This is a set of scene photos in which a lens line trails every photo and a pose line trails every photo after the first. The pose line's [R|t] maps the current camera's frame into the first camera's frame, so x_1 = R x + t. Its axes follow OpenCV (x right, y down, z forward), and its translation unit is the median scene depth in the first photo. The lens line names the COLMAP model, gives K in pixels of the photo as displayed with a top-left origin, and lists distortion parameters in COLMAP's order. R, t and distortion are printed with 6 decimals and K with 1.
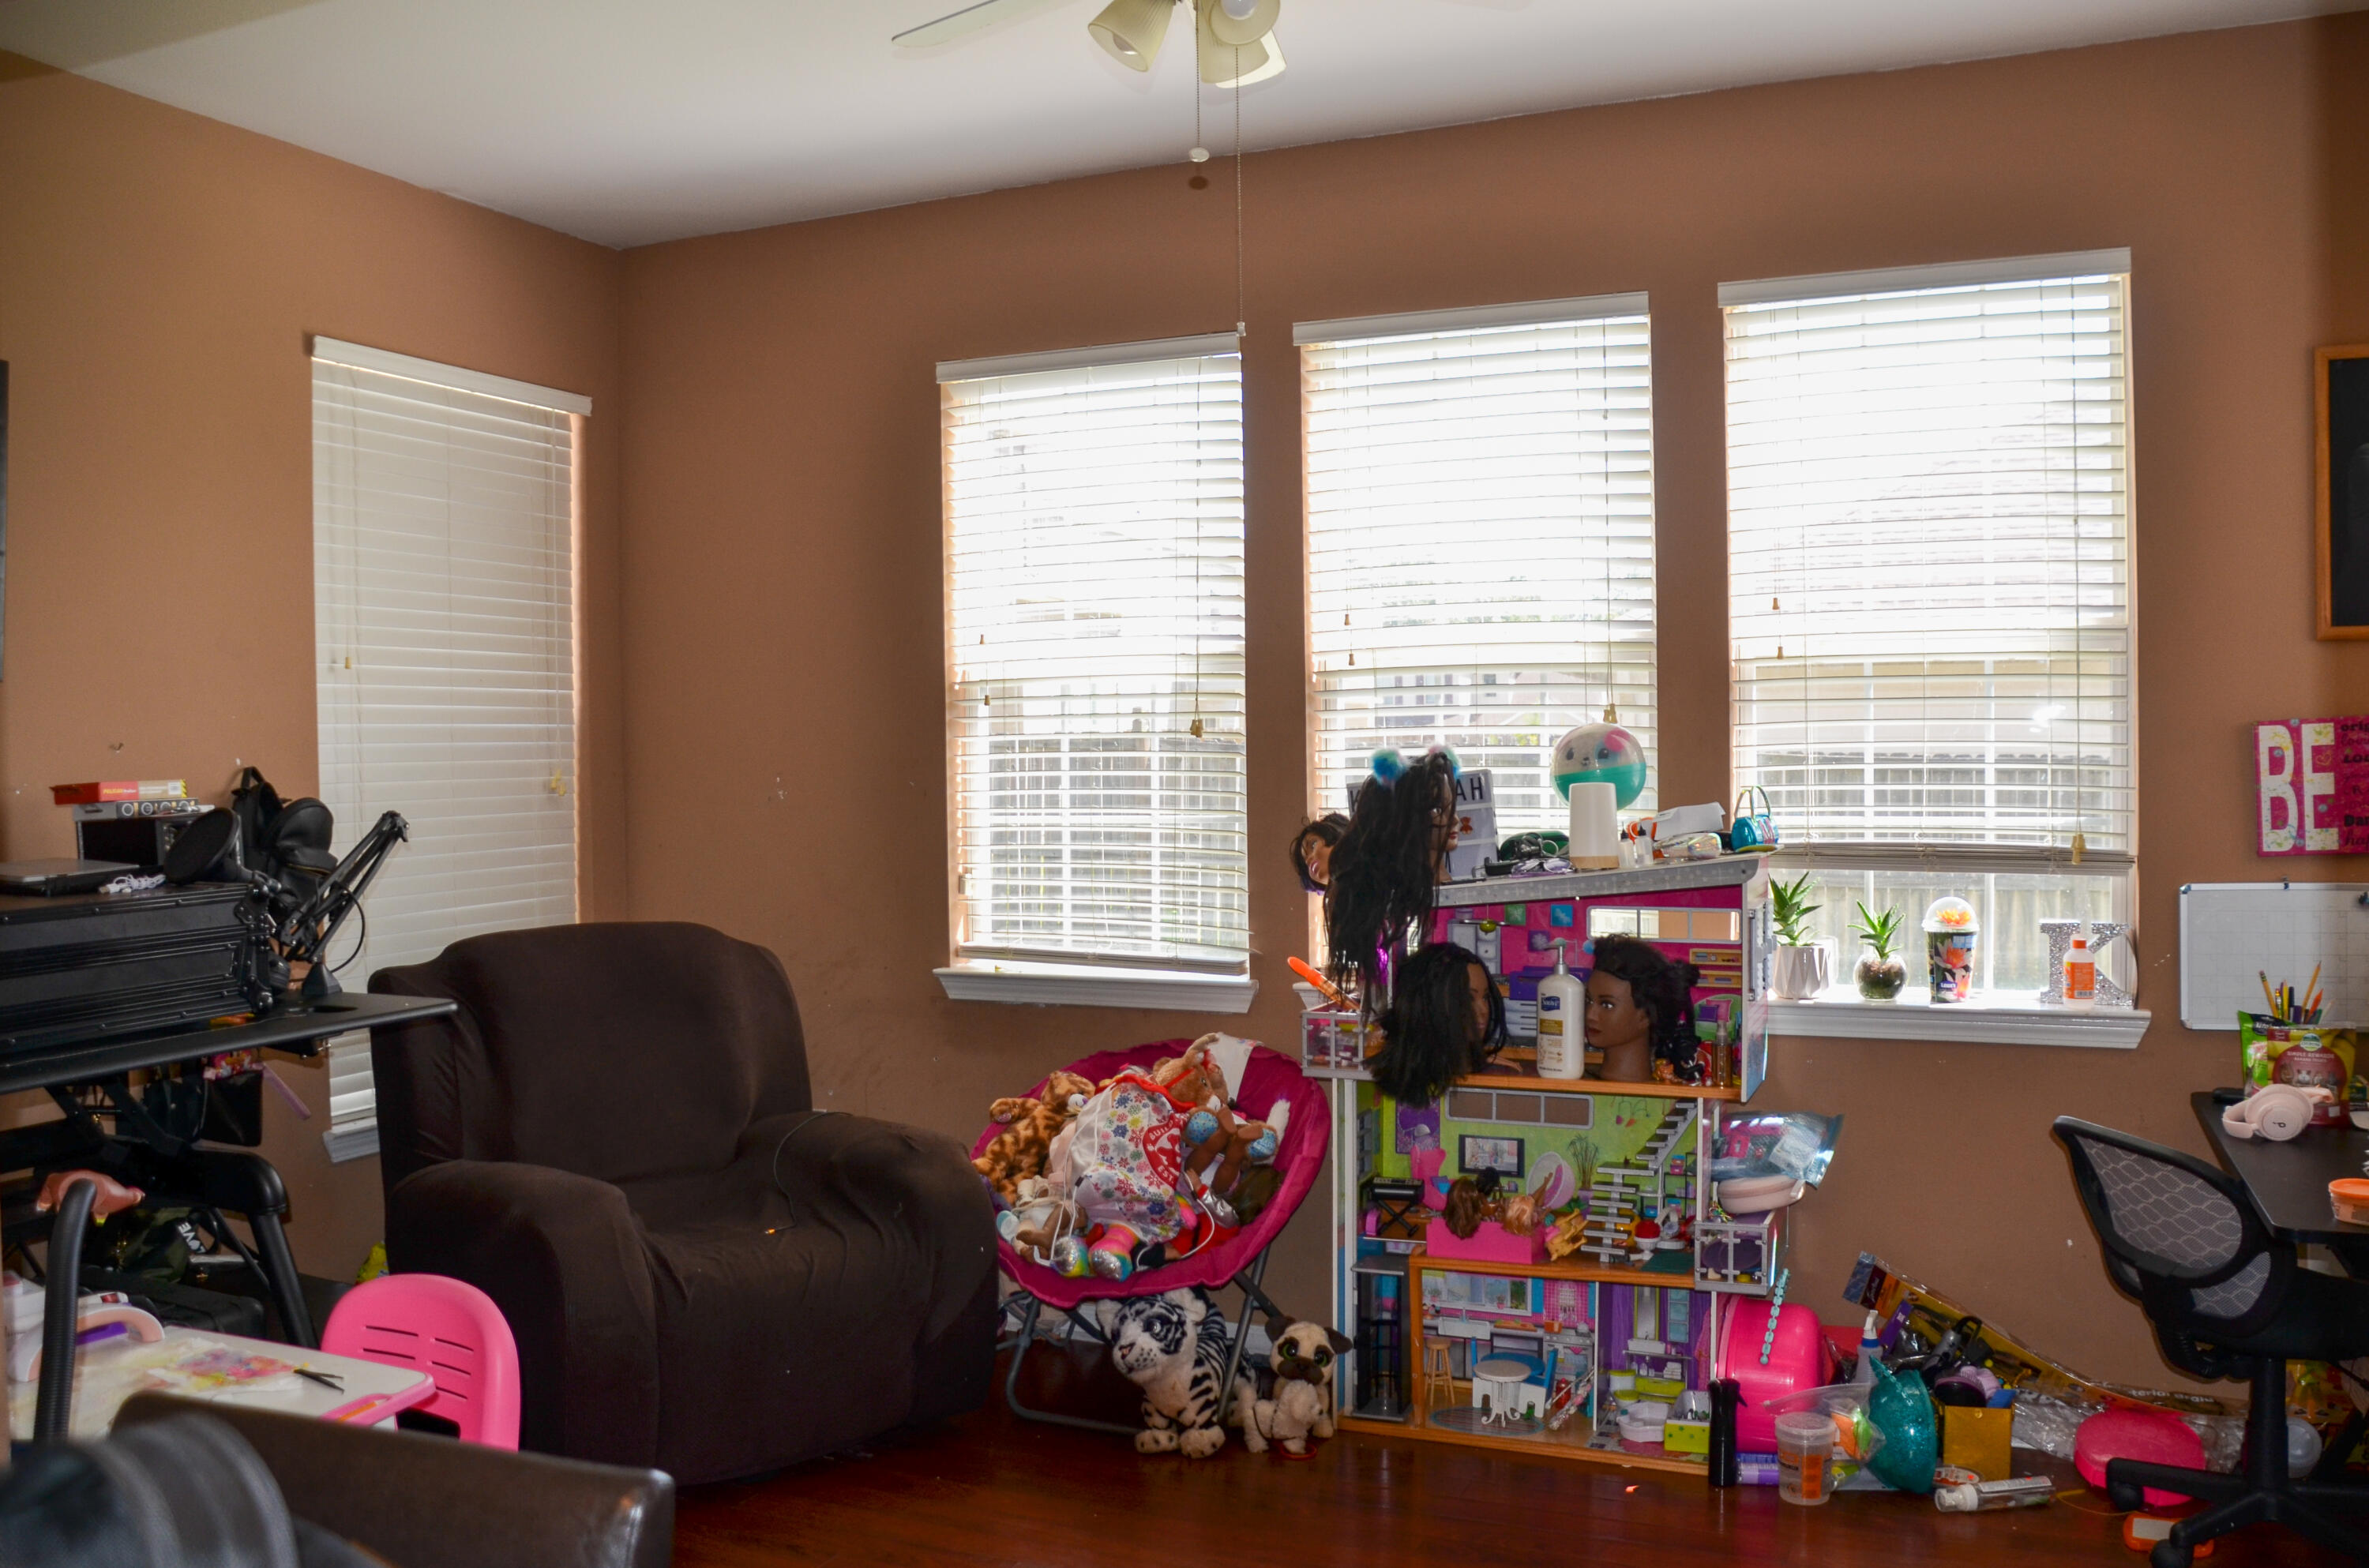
lens RADIAL K [[1836.4, 0, 1184.5], [0, 1836.4, 784.0], [0, 0, 1]] dist [-0.139915, 0.046167]
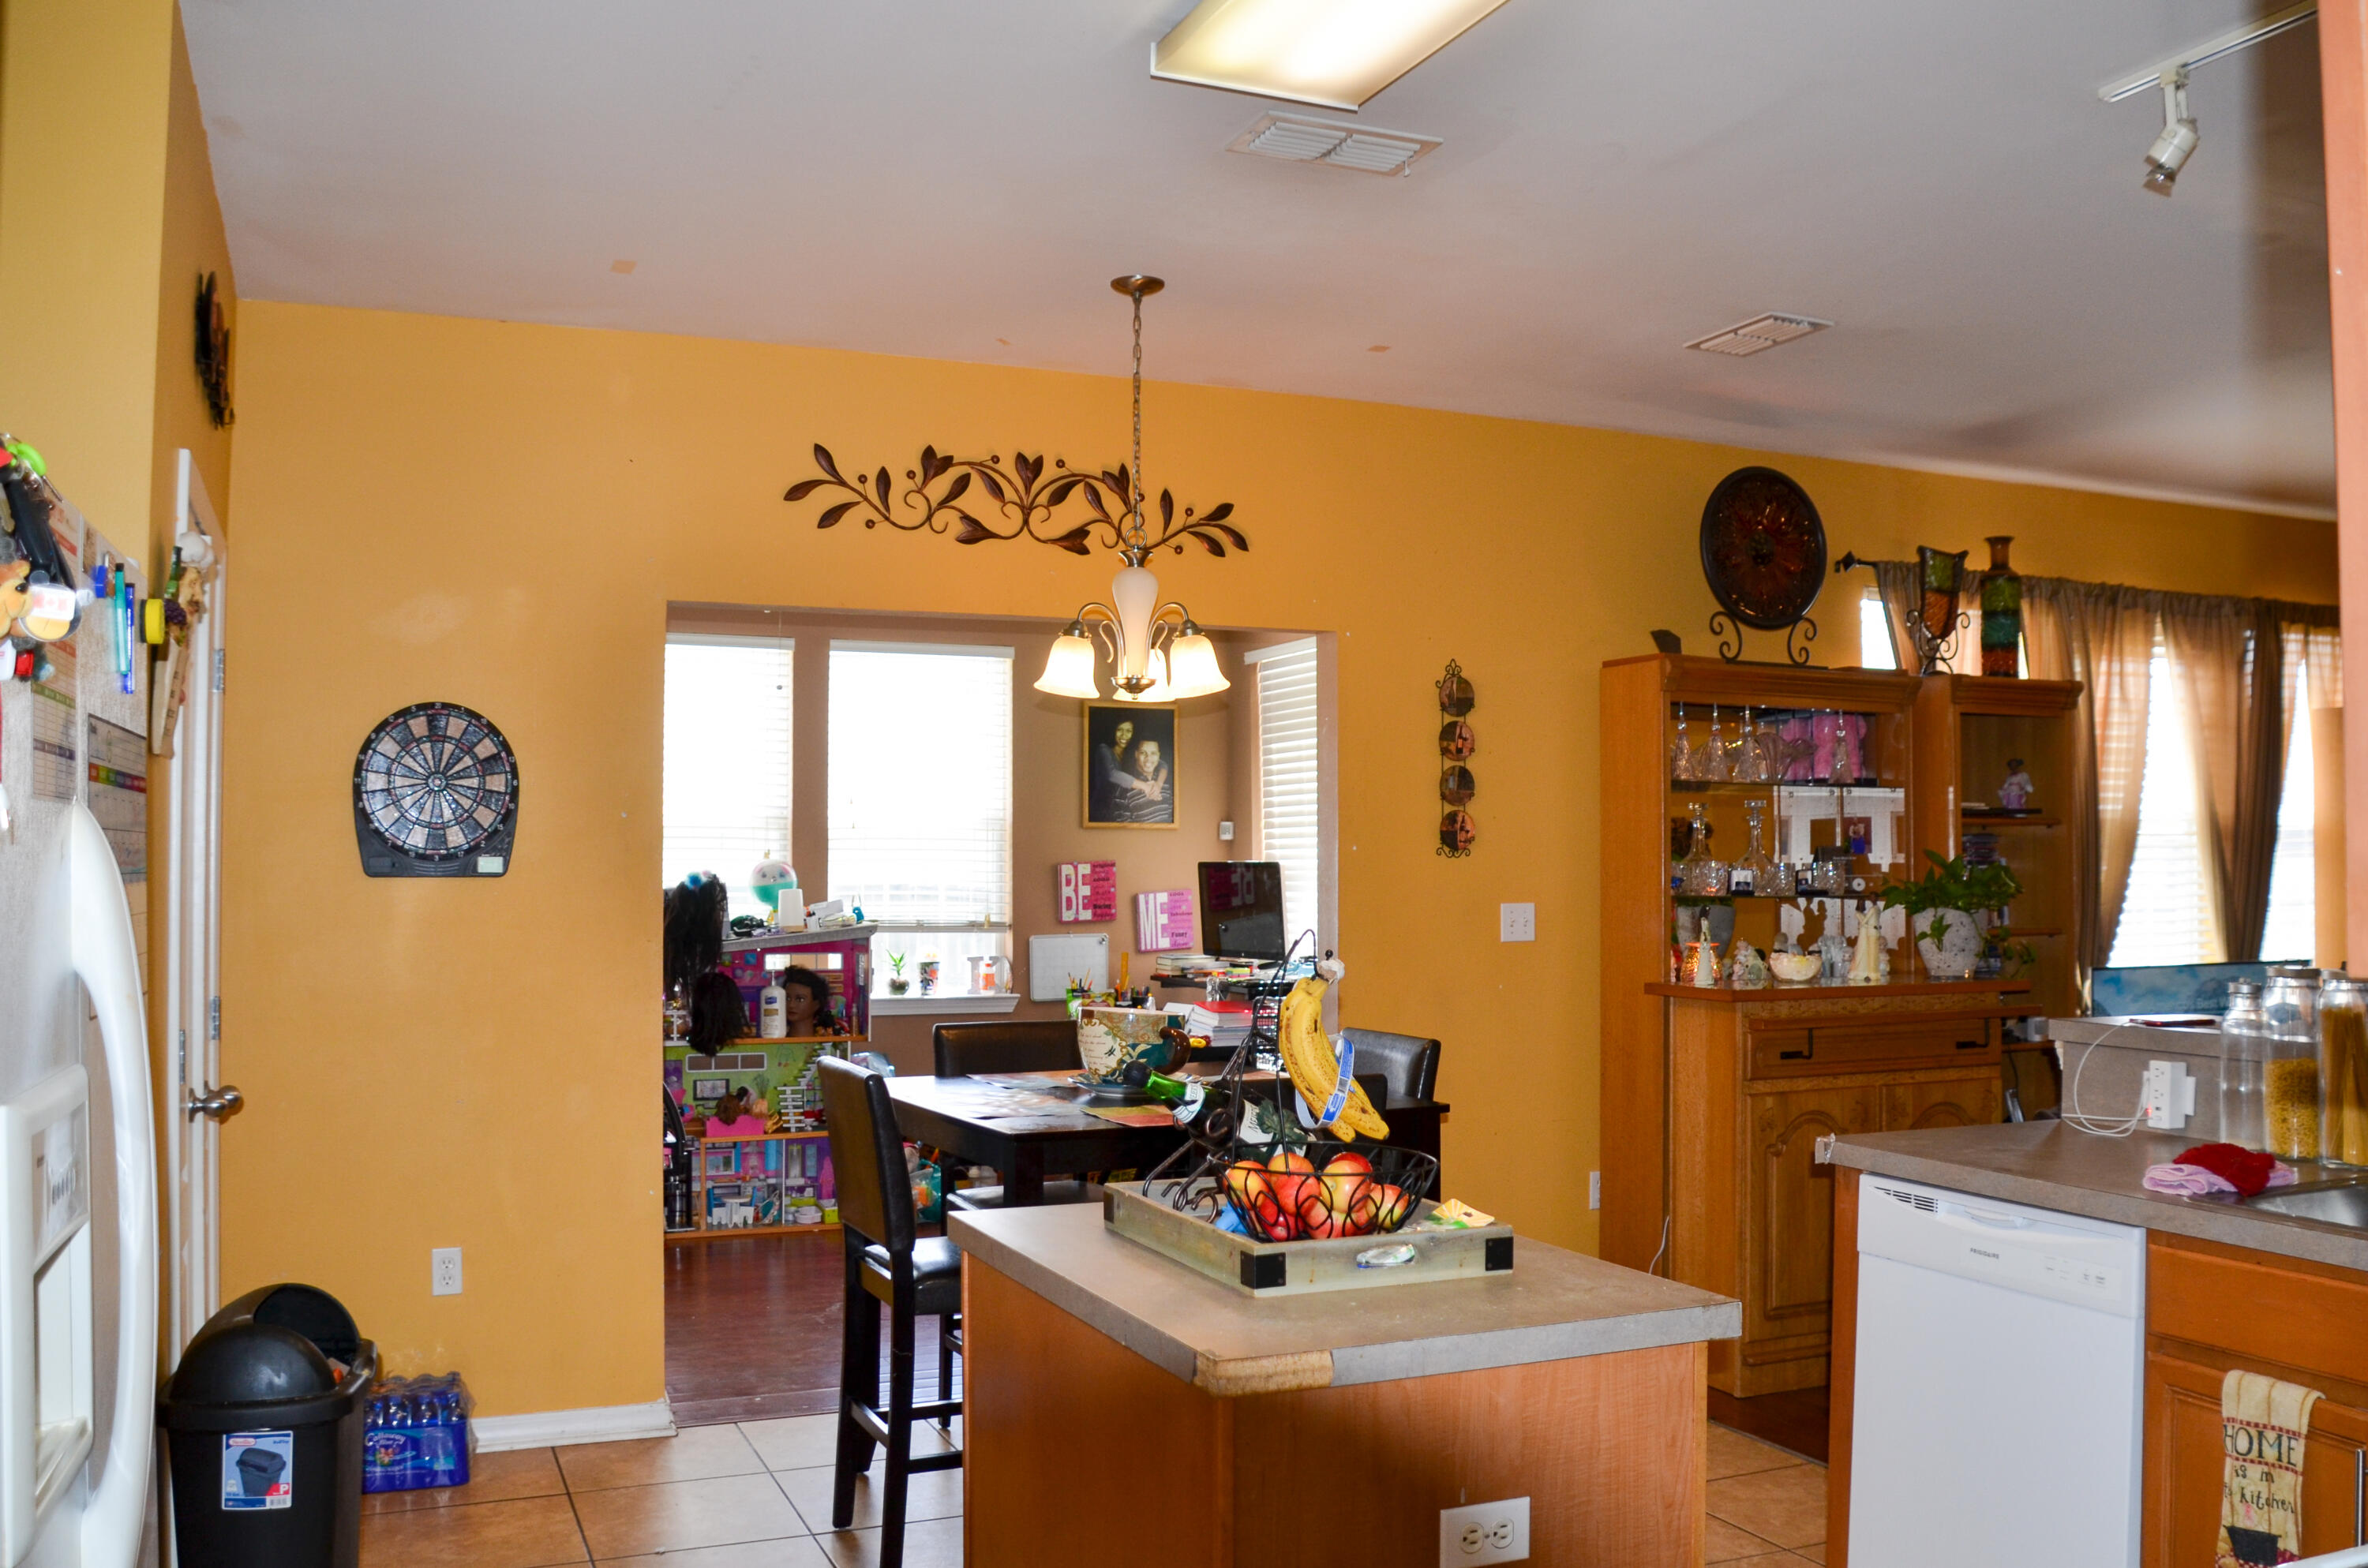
lens RADIAL K [[1969.3, 0, 1184.0], [0, 1969.3, 784.0], [0, 0, 1]] dist [-0.135860, 0.070980]
pose [[0.681842, 0.040929, 0.730354, -1.046948], [0.004331, 0.998190, -0.059982, 0.014250], [-0.731487, 0.044061, 0.680430, -0.782102]]
